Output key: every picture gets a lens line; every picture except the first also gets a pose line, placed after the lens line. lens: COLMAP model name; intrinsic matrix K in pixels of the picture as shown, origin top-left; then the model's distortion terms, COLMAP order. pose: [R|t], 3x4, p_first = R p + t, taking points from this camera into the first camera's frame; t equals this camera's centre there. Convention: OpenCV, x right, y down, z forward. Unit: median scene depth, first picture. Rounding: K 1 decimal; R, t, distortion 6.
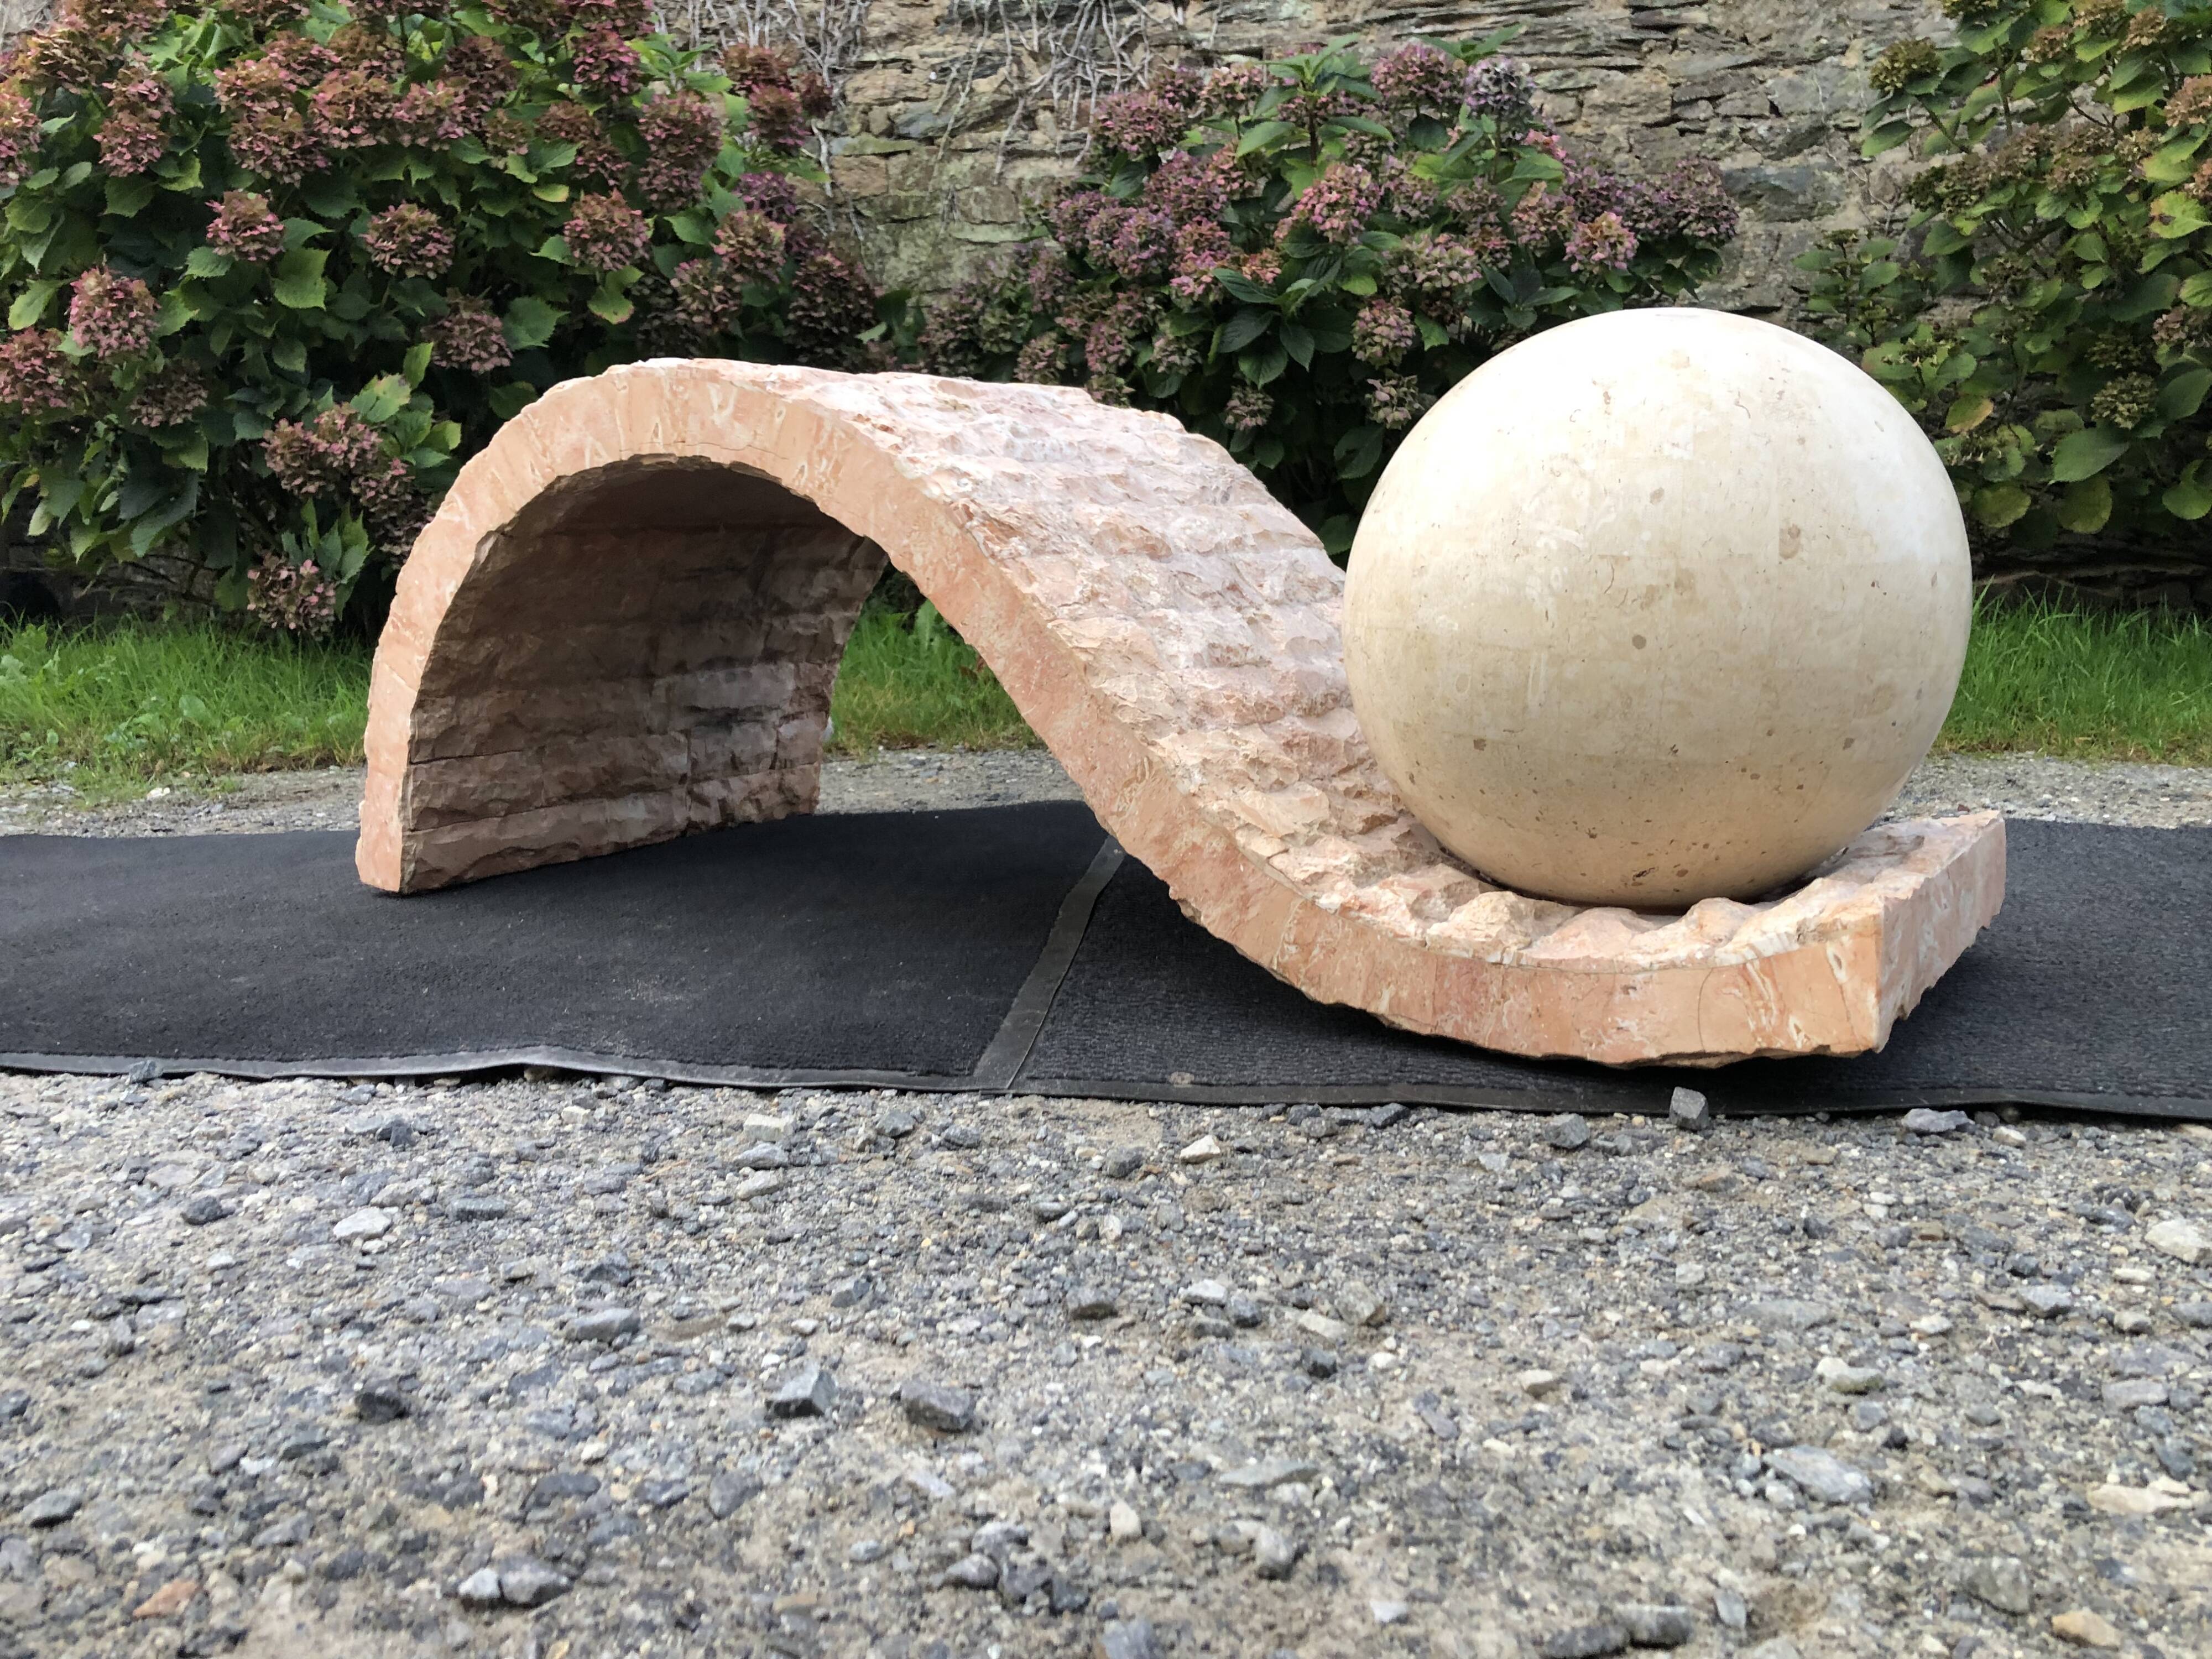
lens RADIAL K [[1812.6, 0, 1103.8], [0, 1812.6, 808.6], [0, 0, 1]] dist [0.014185, 0.002545]
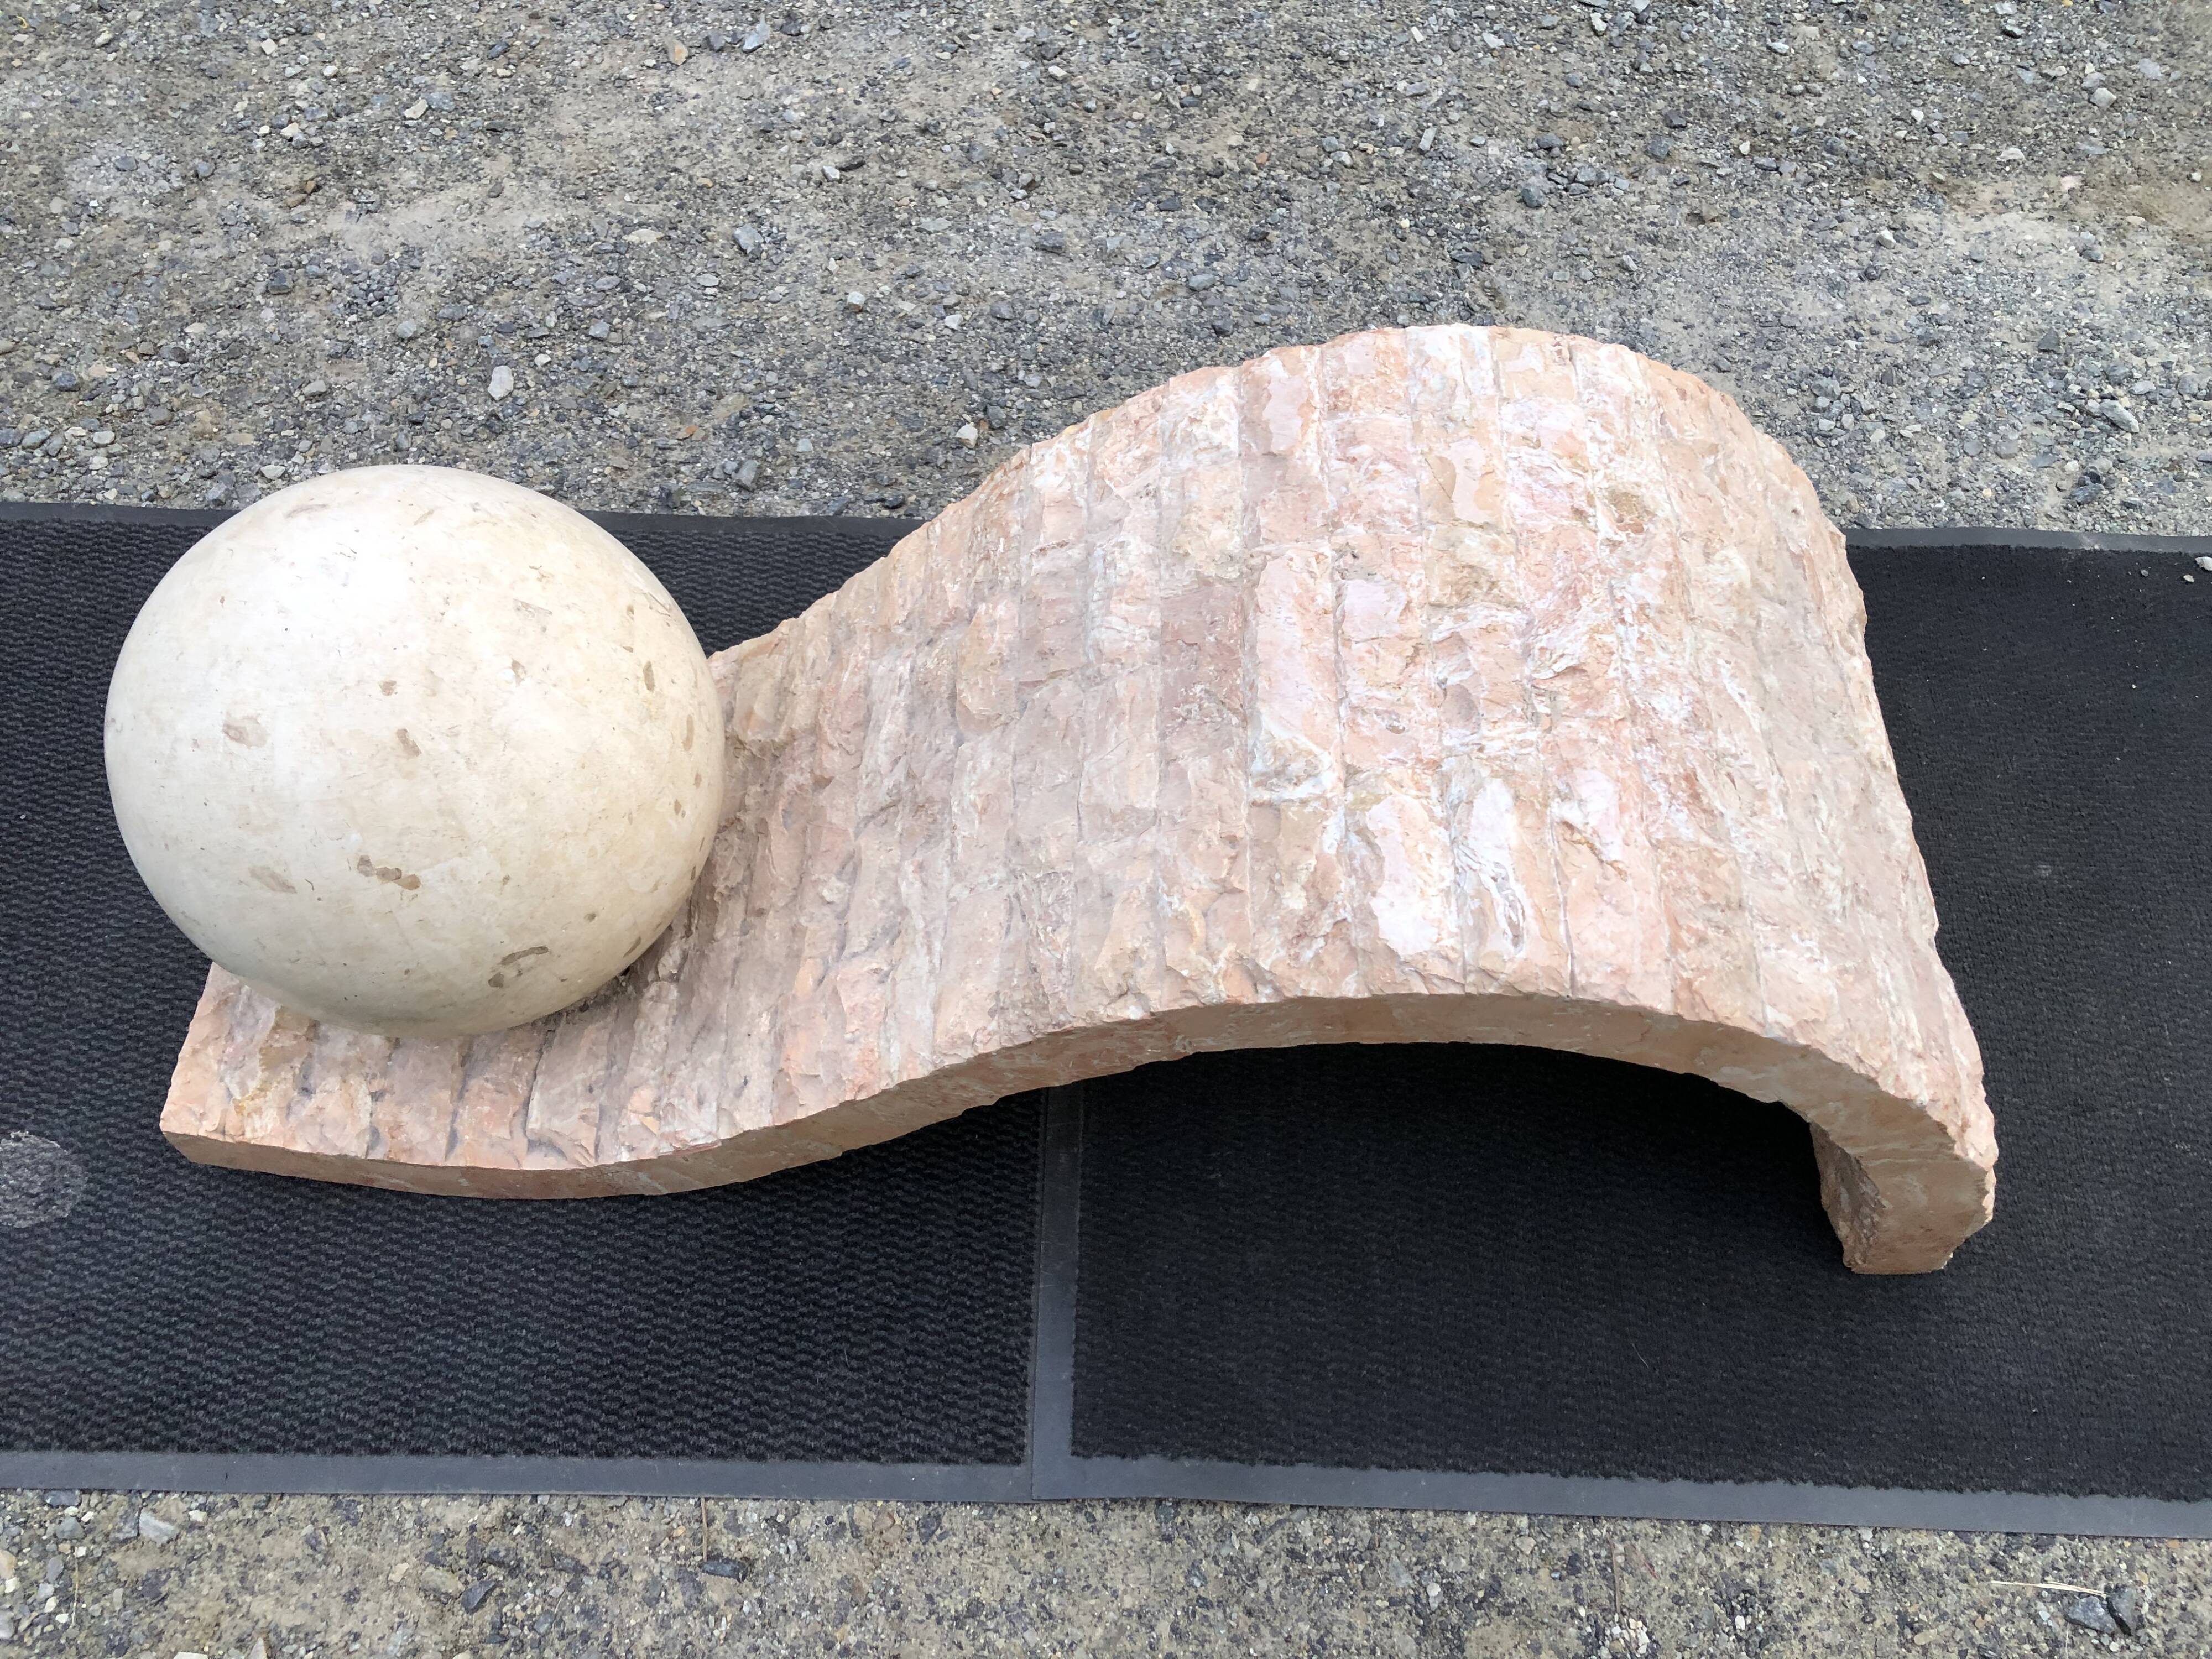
lens RADIAL K [[1812.6, 0, 1108.7], [0, 1812.6, 822.6], [0, 0, 1]] dist [0.014185, 0.002545]
pose [[-0.995435, 0.088484, -0.035774, -0.000385], [0.000046, 0.375274, 0.926914, -0.462790], [0.095442, 0.922681, -0.373565, 0.698052]]
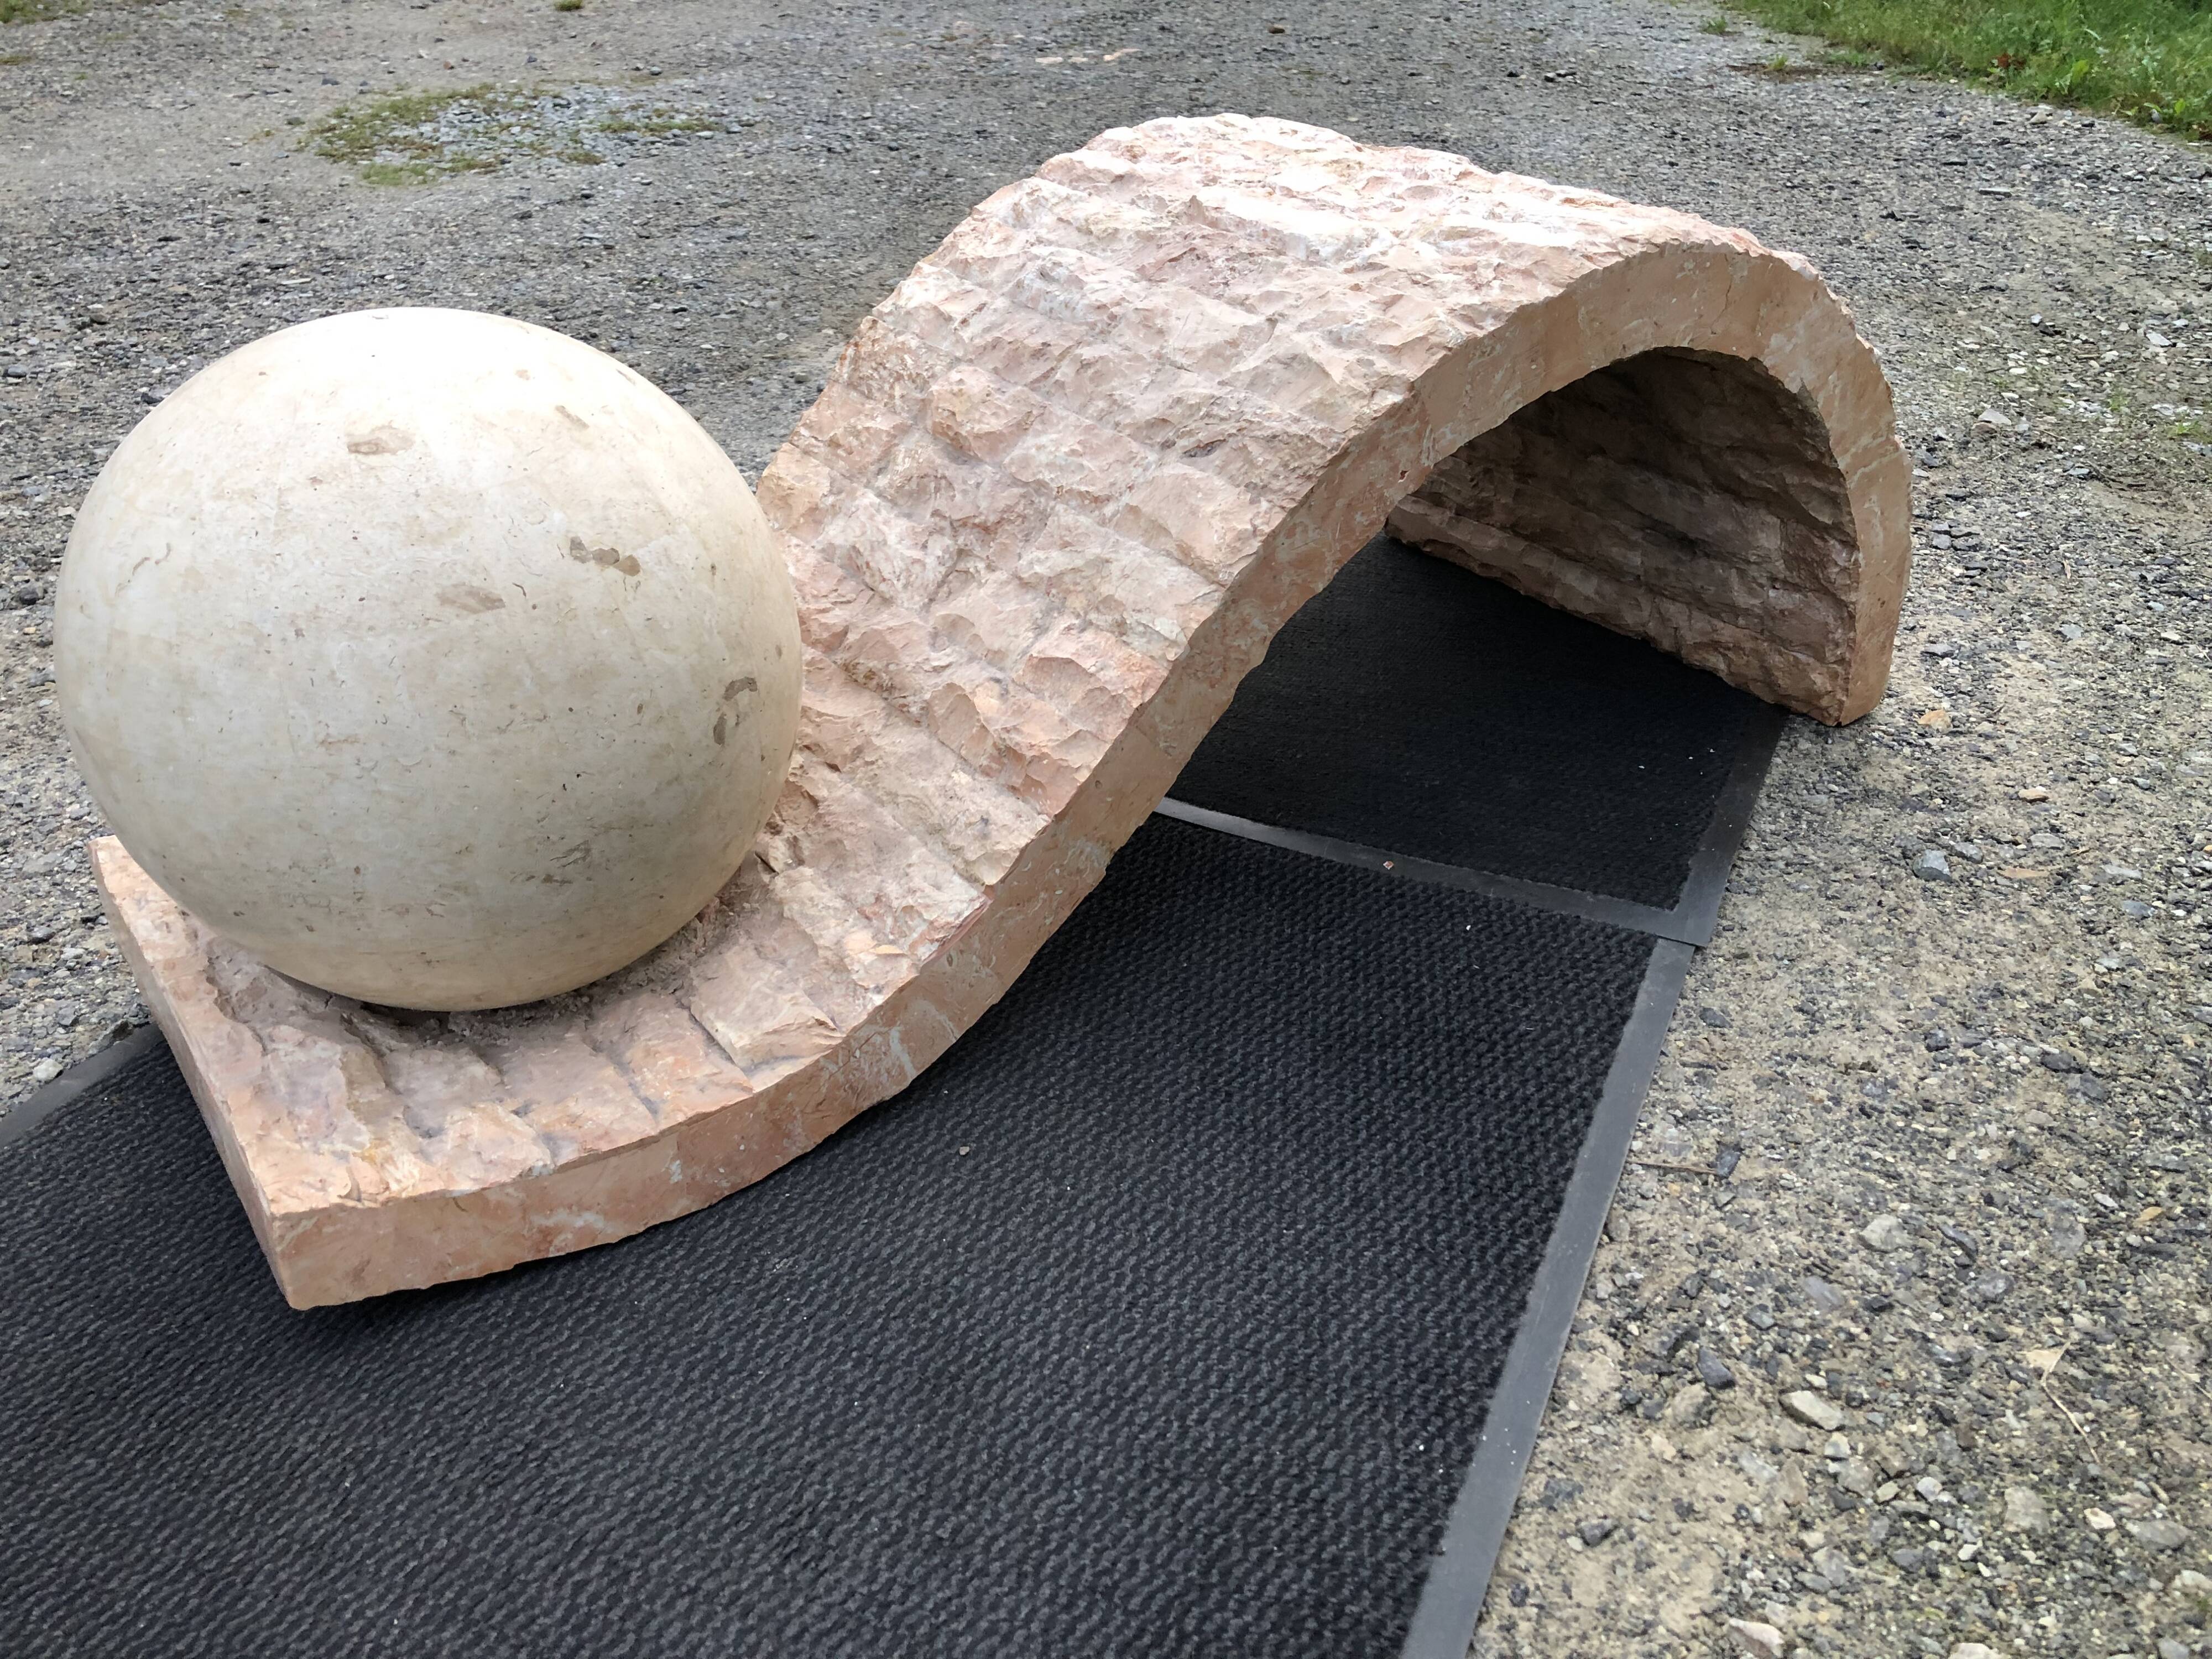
lens RADIAL K [[1812.6, 0, 1100.8], [0, 1812.6, 813.1], [0, 0, 1]] dist [0.014185, 0.002545]
pose [[-0.737575, 0.367571, -0.566457, 0.268586], [-0.093226, 0.775405, 0.624544, -0.276048], [0.668799, 0.513457, -0.537653, 0.801091]]
